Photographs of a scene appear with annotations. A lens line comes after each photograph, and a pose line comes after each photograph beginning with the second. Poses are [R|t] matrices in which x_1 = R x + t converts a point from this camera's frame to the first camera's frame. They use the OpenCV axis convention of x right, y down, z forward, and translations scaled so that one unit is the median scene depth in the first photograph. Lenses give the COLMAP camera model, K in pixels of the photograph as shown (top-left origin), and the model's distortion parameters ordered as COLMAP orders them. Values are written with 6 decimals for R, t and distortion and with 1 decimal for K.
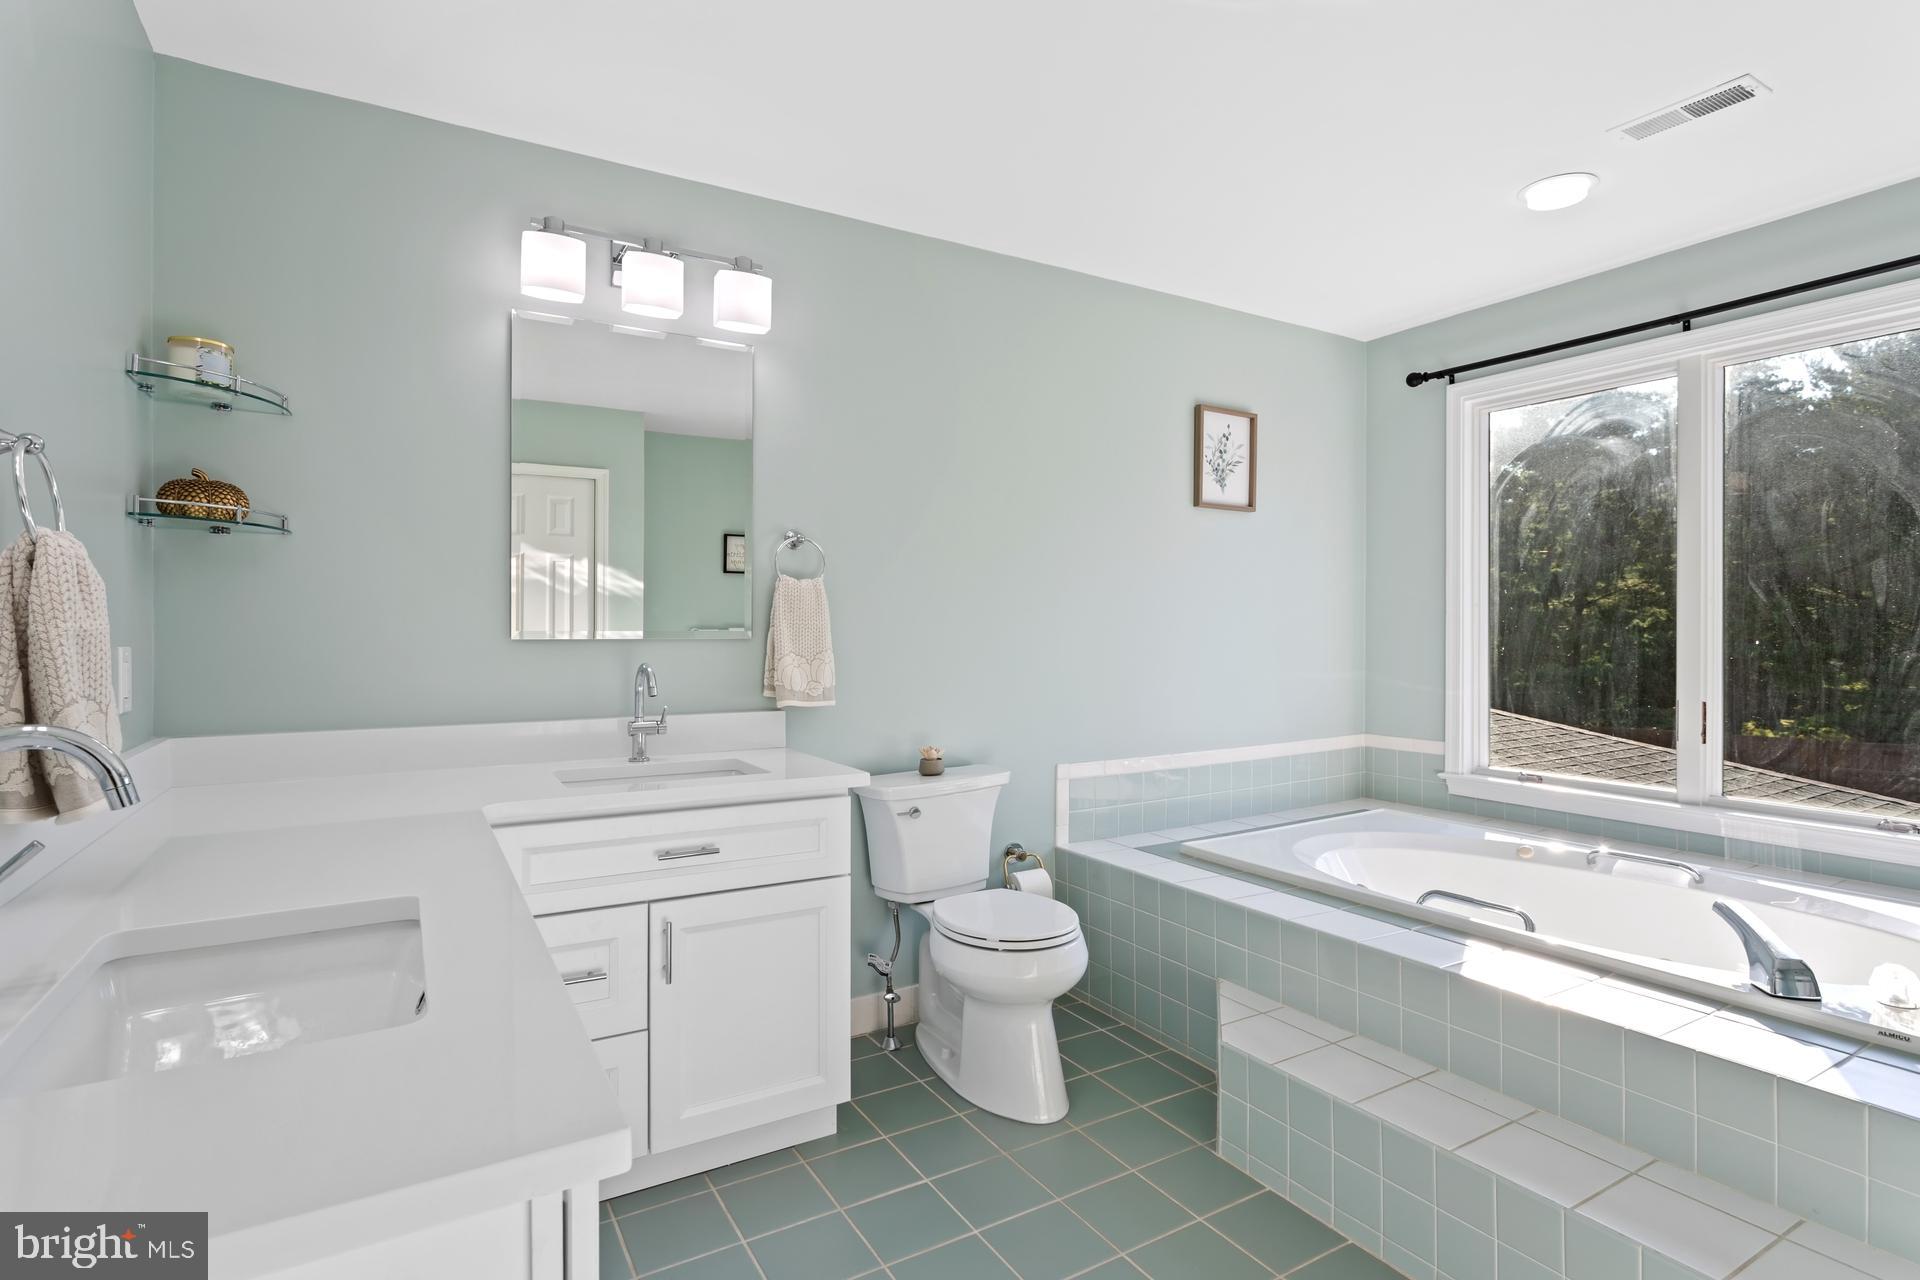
lens RADIAL K [[958.0, 0, 972.9], [0, 958.0, 622.3], [0, 0, 1]] dist [-0.005449, -0.000221]
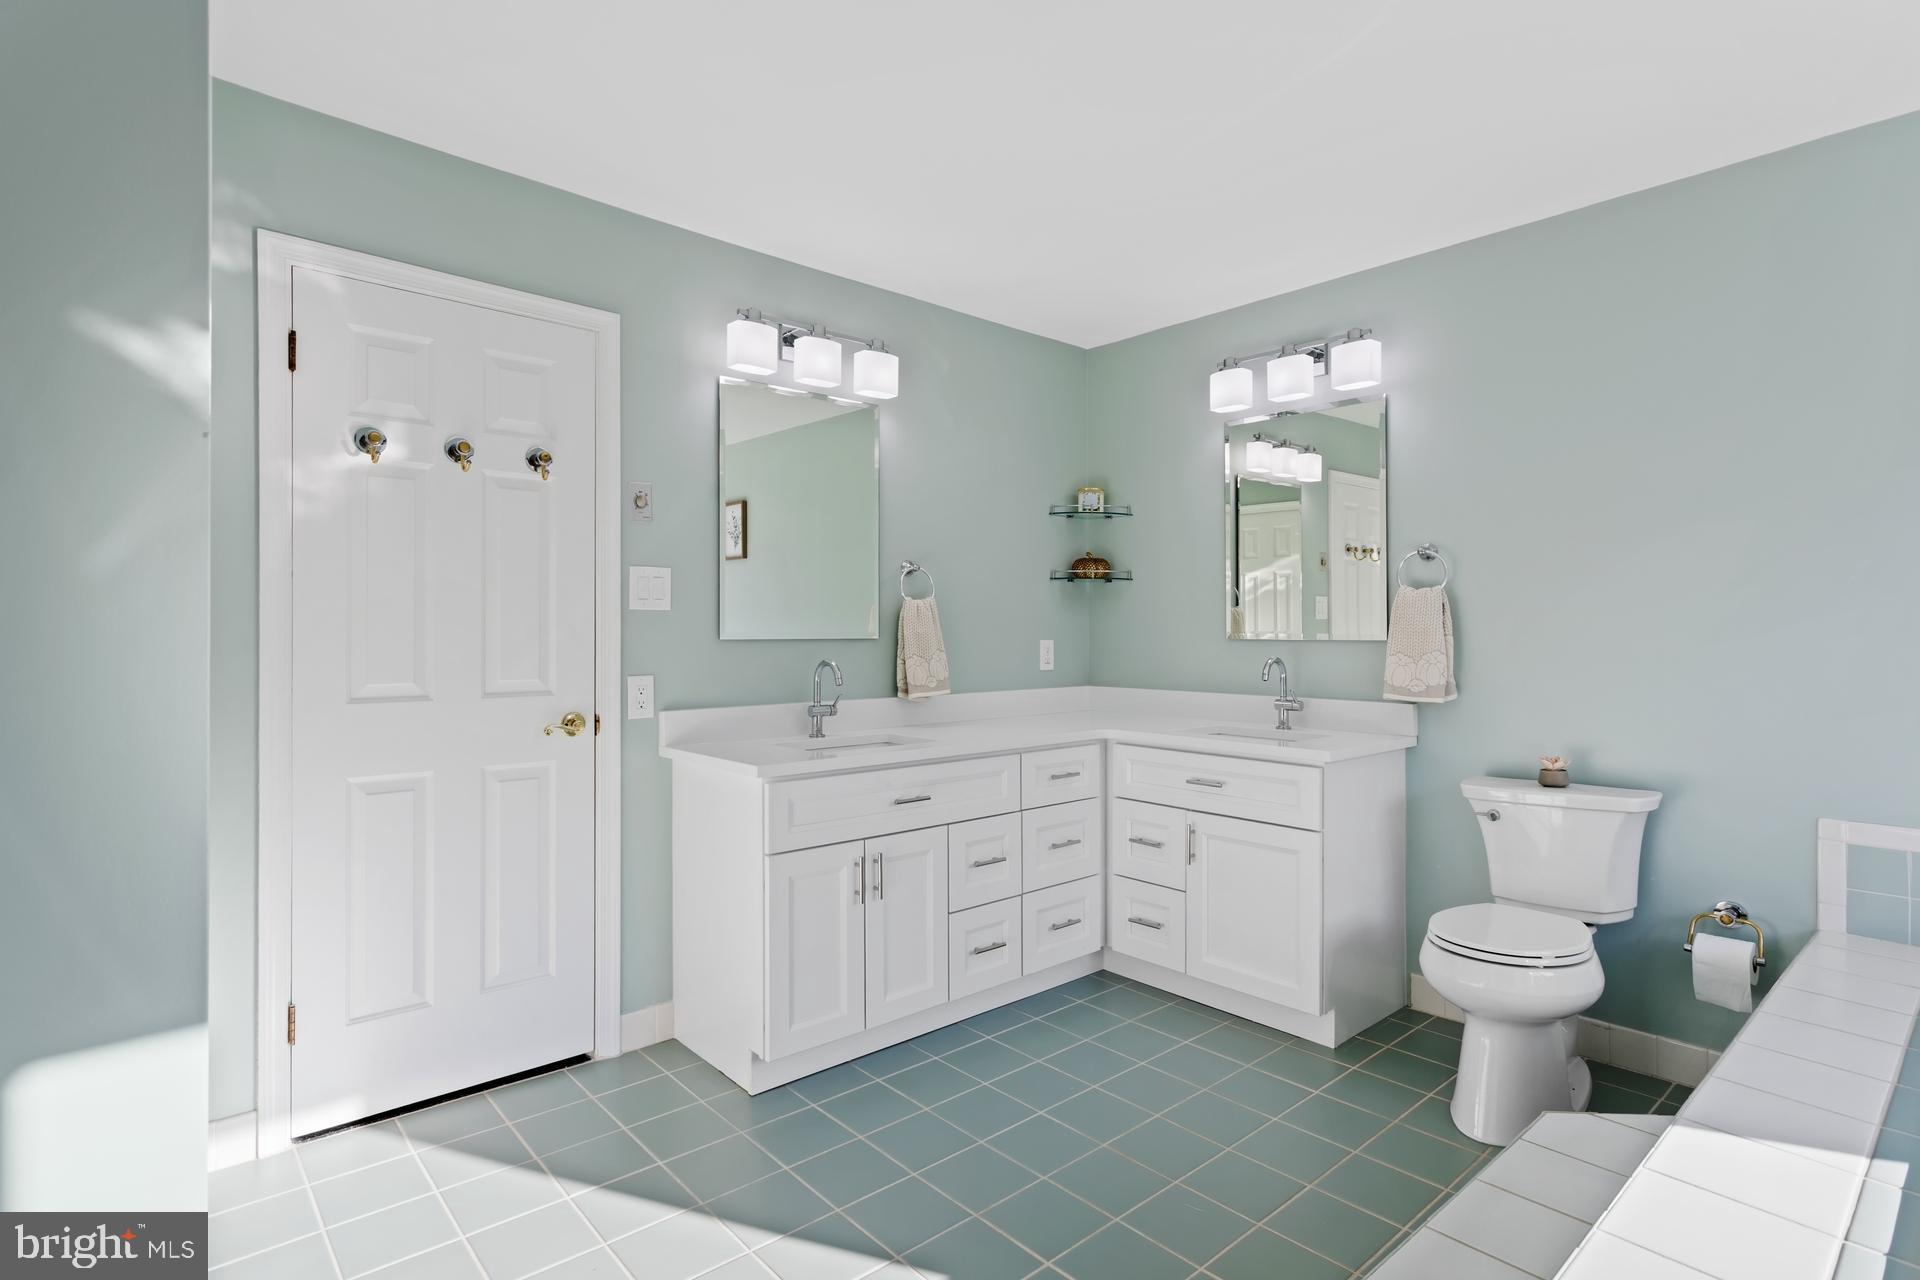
lens RADIAL K [[958.0, 0, 972.9], [0, 958.0, 622.3], [0, 0, 1]] dist [-0.005449, -0.000221]
pose [[0.170826, -0.010128, -0.985249, 0.901449], [0.007331, 0.999933, -0.009008, 0.002405], [0.985274, -0.005684, 0.170889, 0.320601]]
